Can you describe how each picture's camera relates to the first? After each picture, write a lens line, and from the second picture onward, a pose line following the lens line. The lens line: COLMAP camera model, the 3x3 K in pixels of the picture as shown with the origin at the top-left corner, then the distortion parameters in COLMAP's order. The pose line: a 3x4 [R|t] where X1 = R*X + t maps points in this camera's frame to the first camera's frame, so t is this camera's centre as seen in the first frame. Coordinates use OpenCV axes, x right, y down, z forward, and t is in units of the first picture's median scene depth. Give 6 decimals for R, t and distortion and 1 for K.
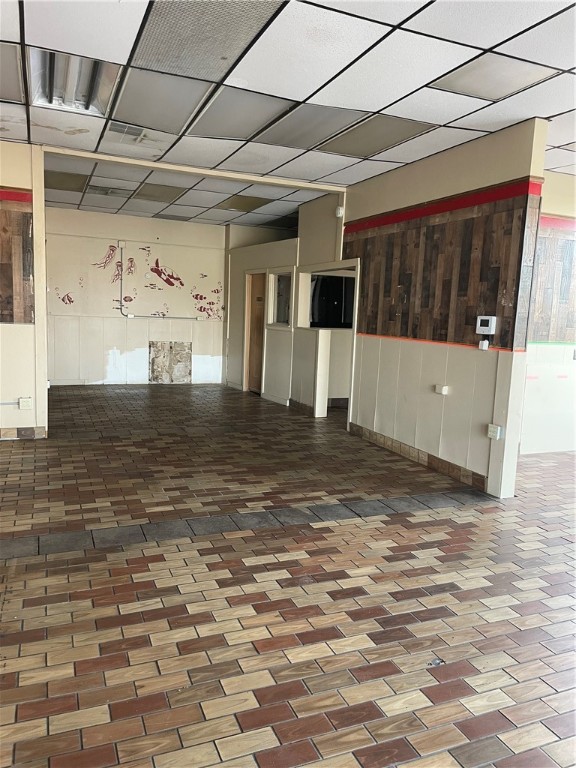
lens RADIAL K [[582.7, 0, 289.3], [0, 582.7, 385.6], [0, 0, 1]] dist [-0.002124, -0.007548]
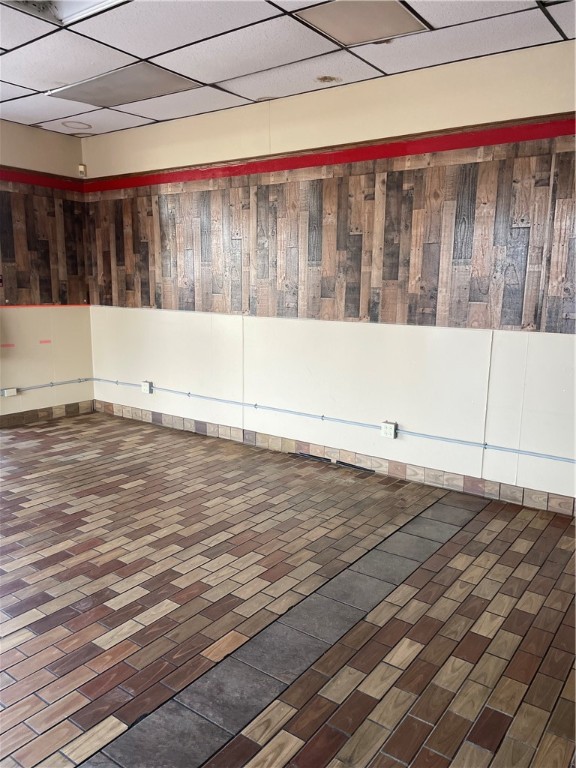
lens RADIAL K [[582.7, 0, 291.9], [0, 582.7, 383.8], [0, 0, 1]] dist [-0.002124, -0.007548]
pose [[-0.848852, 0.029923, -0.527783, 0.207217], [-0.126060, 0.958136, 0.257067, -0.220873], [0.513380, 0.284744, -0.809544, 1.741646]]
